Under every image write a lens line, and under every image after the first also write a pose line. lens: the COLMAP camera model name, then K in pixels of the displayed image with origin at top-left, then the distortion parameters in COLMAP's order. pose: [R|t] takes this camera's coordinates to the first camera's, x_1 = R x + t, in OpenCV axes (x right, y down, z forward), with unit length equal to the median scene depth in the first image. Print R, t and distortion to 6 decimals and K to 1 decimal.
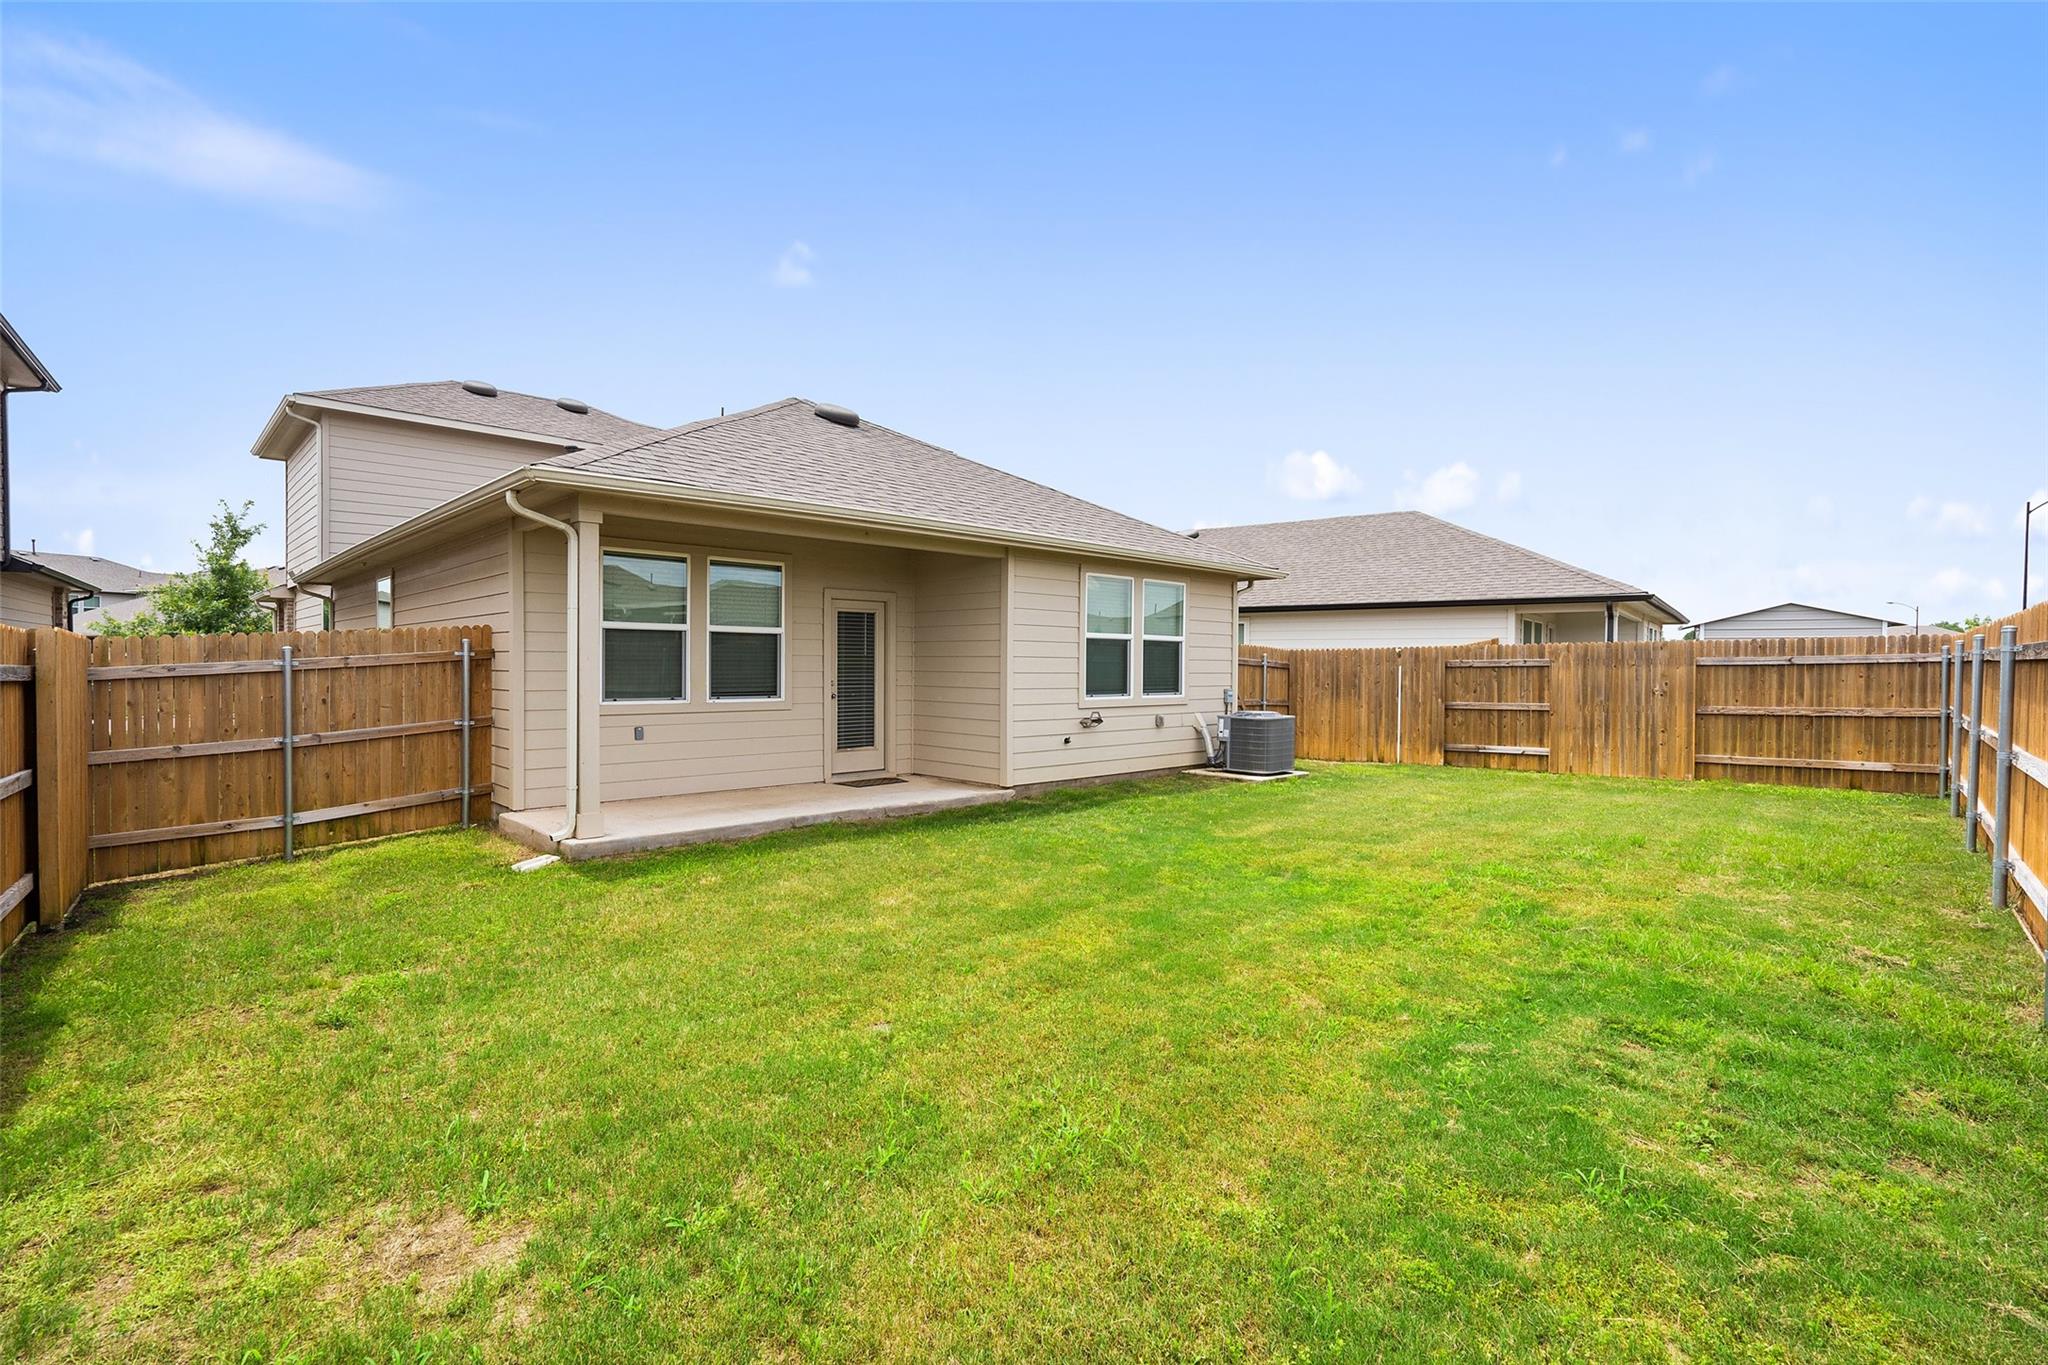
lens RADIAL K [[951.6, 0, 1016.5], [0, 951.6, 682.4], [0, 0, 1]] dist [0.000154, 0.001131]
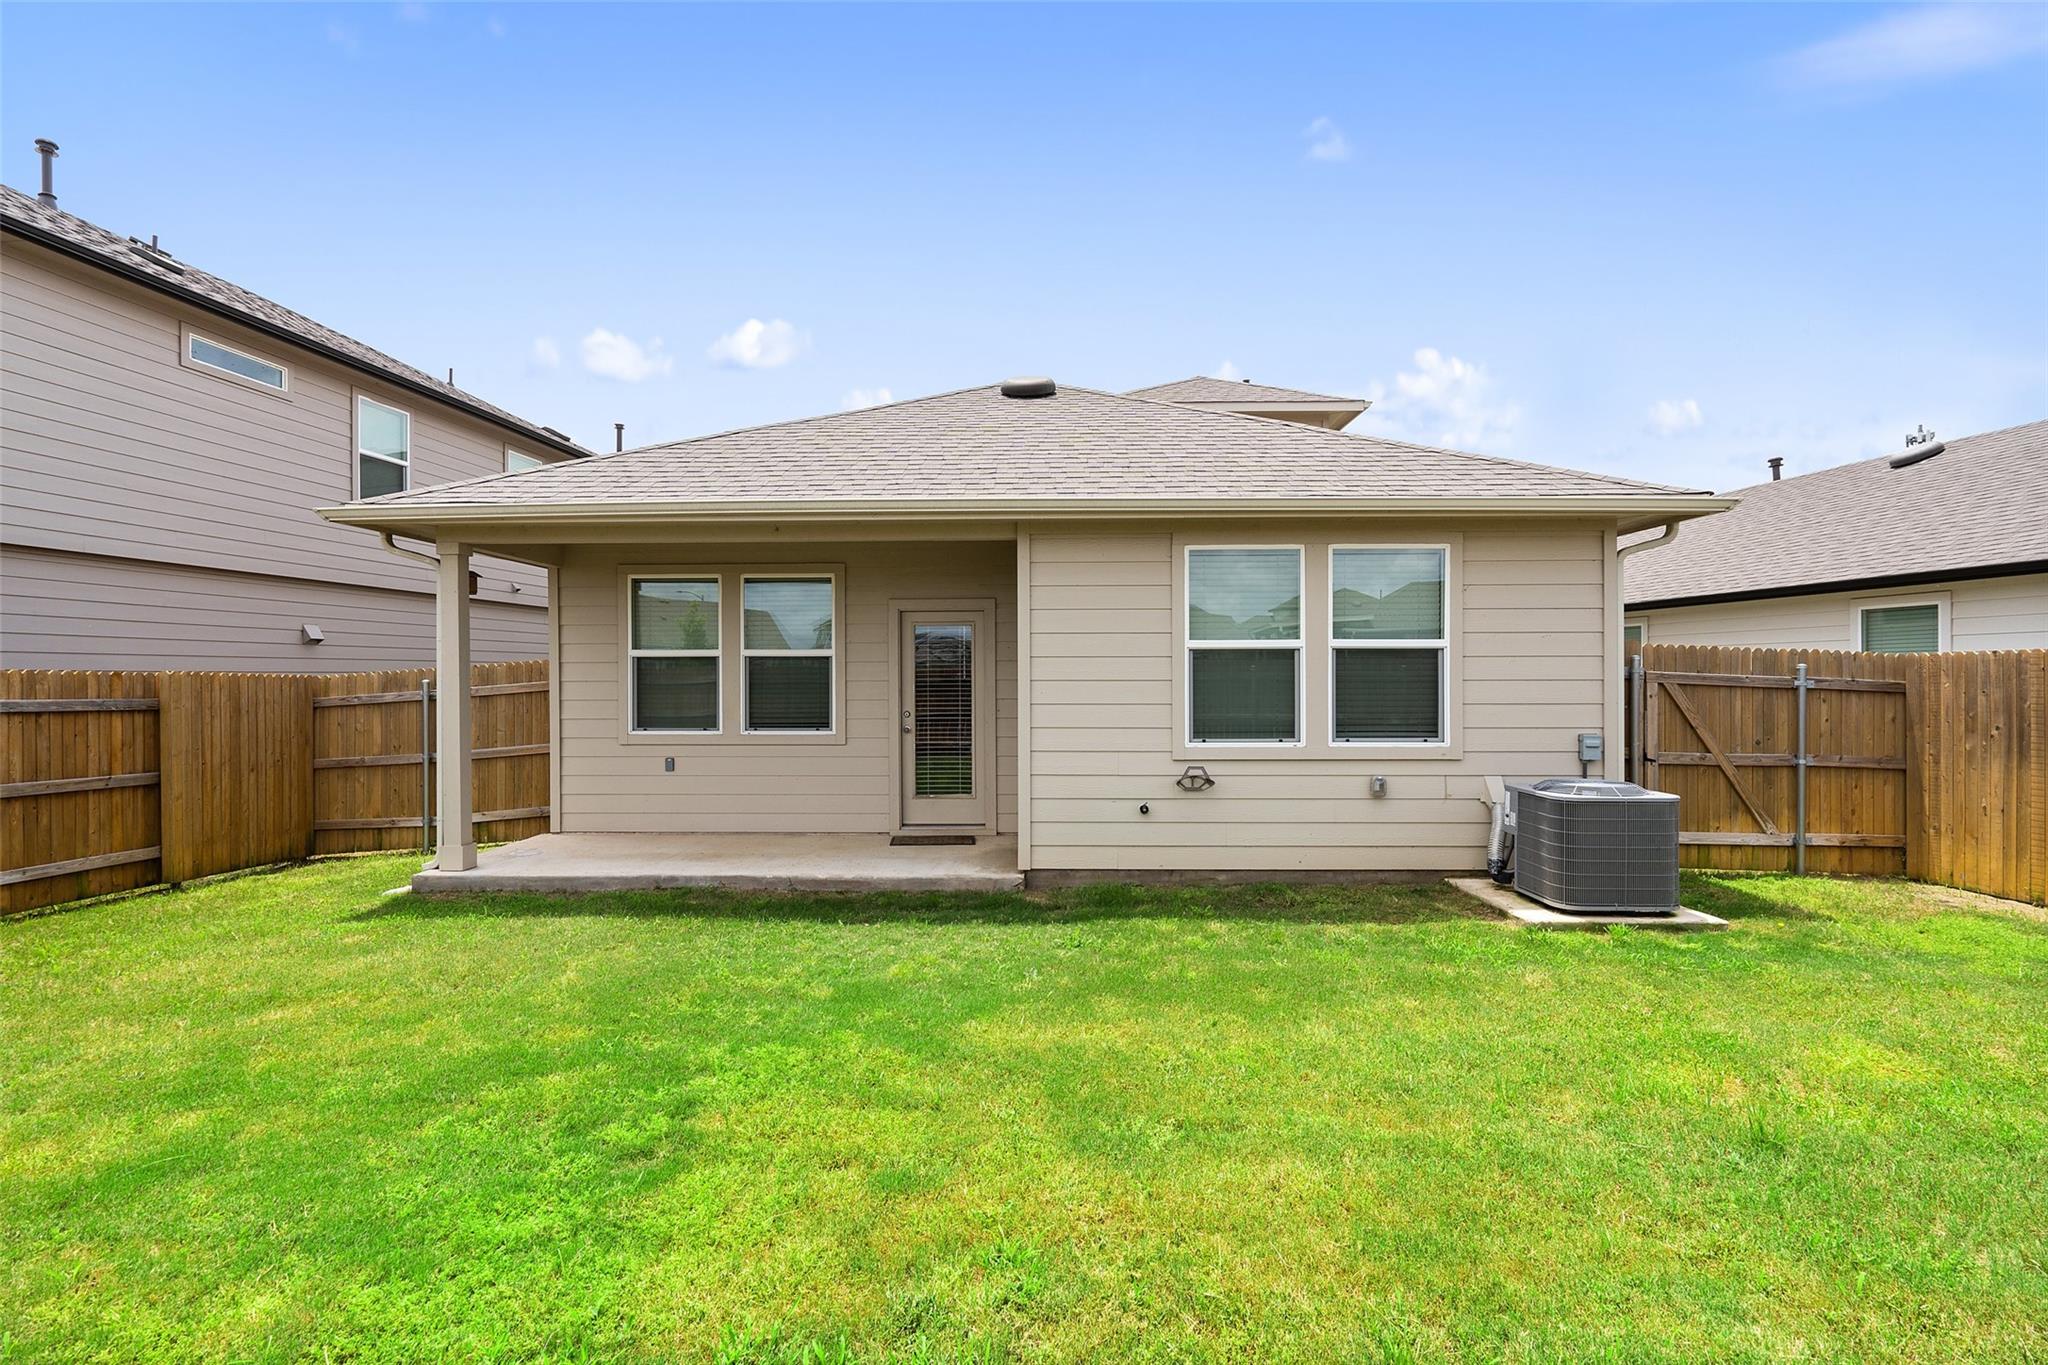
lens RADIAL K [[951.6, 0, 1002.4], [0, 951.6, 684.2], [0, 0, 1]] dist [0.000154, 0.001131]
pose [[0.698943, -0.005112, -0.715159, 0.439238], [-0.005682, 0.999903, -0.012701, -0.014450], [0.715155, 0.012941, 0.698846, 0.469230]]
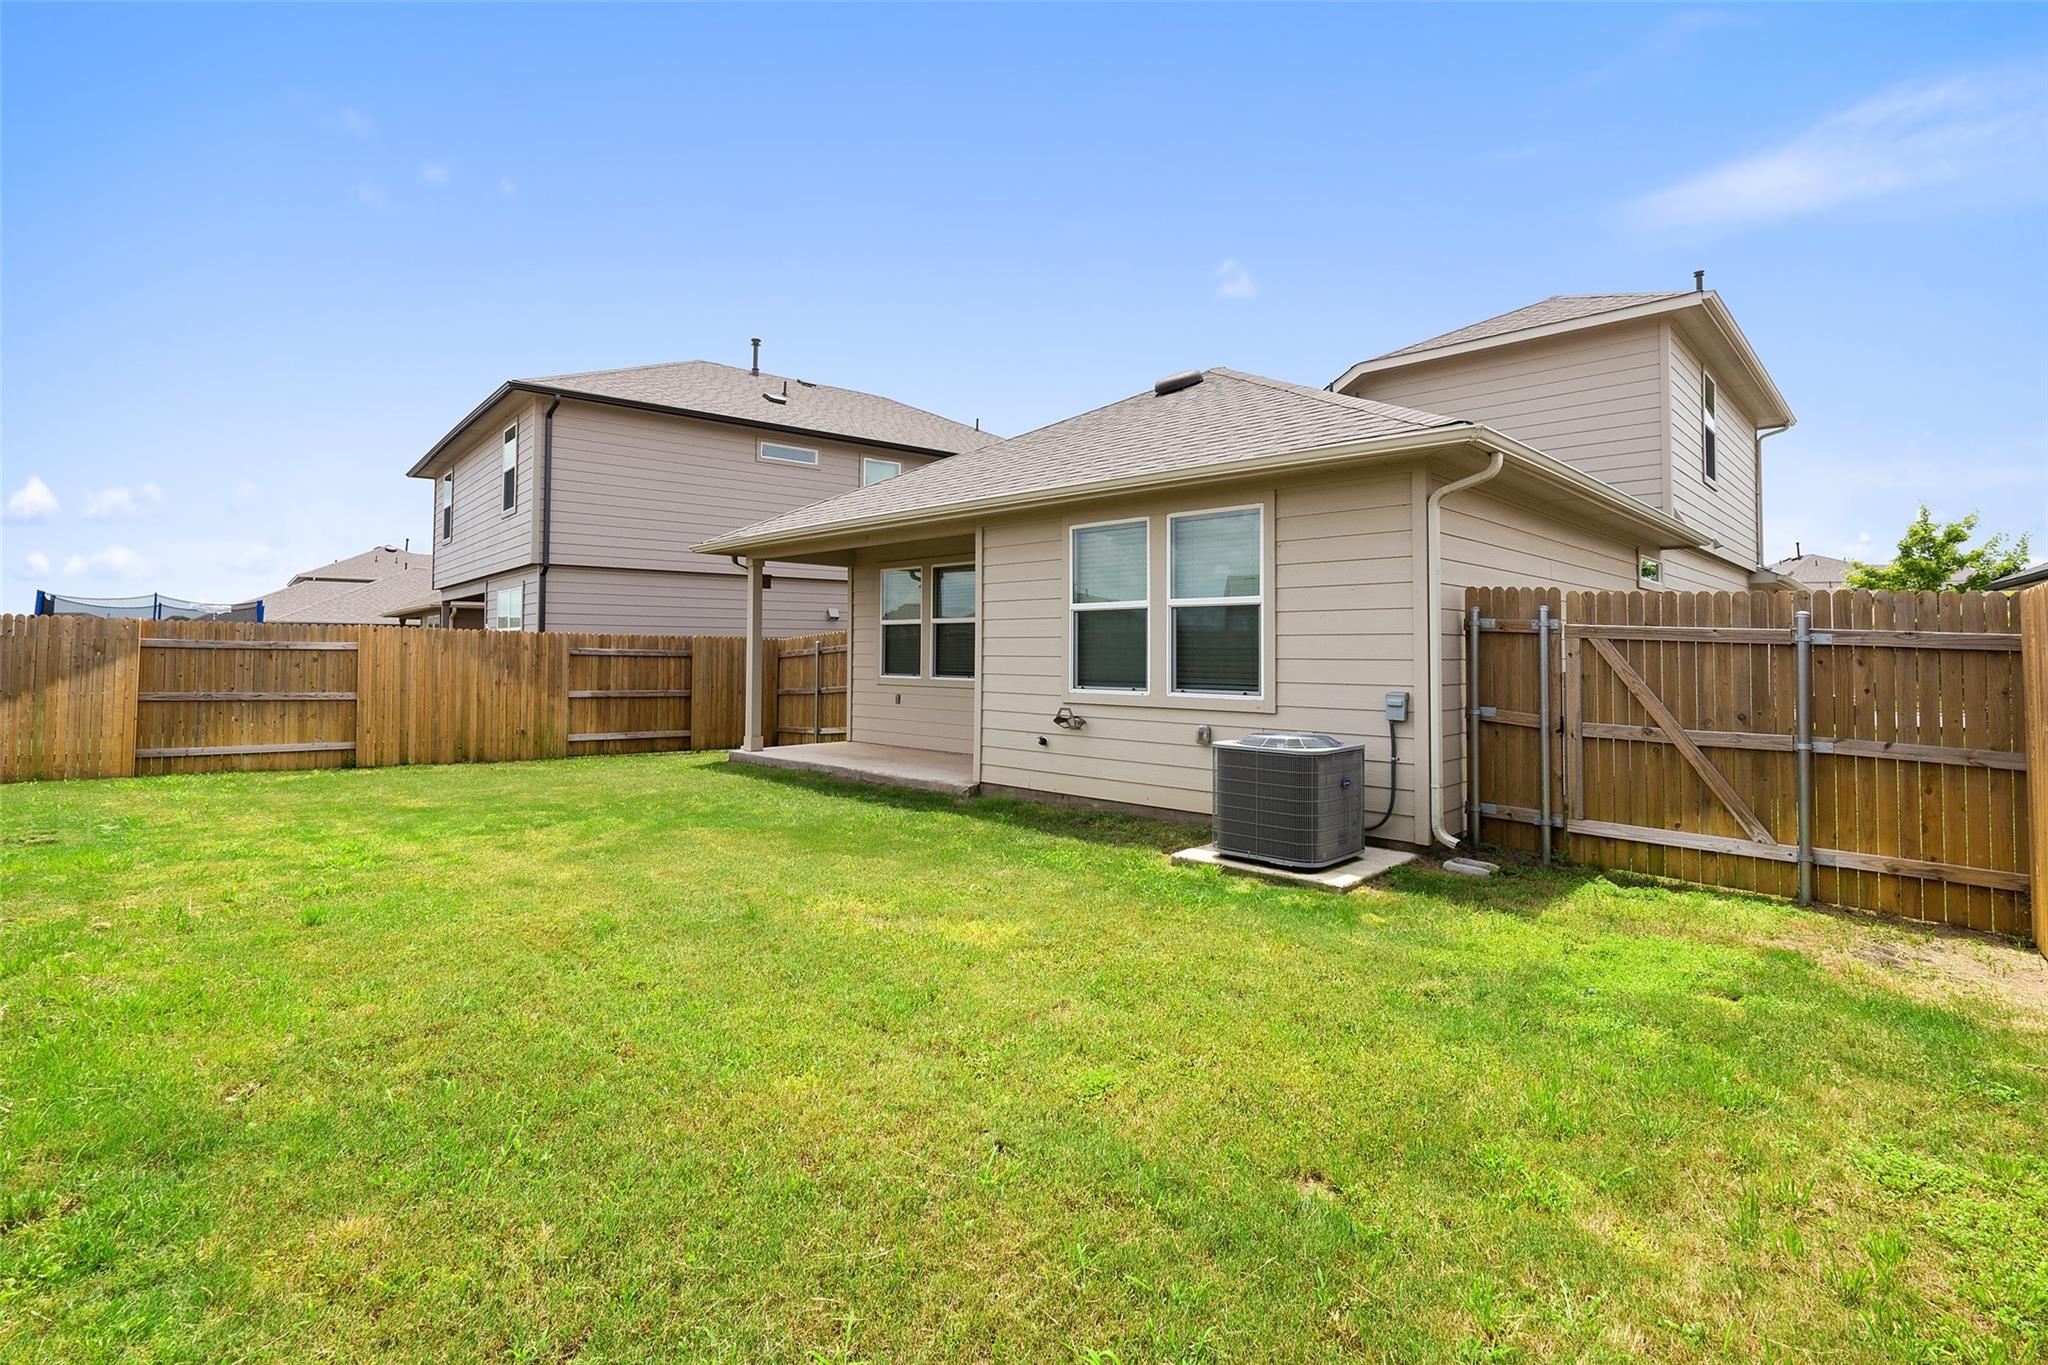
lens RADIAL K [[951.6, 0, 995.4], [0, 951.6, 630.0], [0, 0, 1]] dist [0.000154, 0.001131]
pose [[0.020017, -0.029905, -0.999352, 0.833848], [-0.022525, 0.999285, -0.030355, -0.006884], [0.999546, 0.023119, 0.019329, 0.924096]]
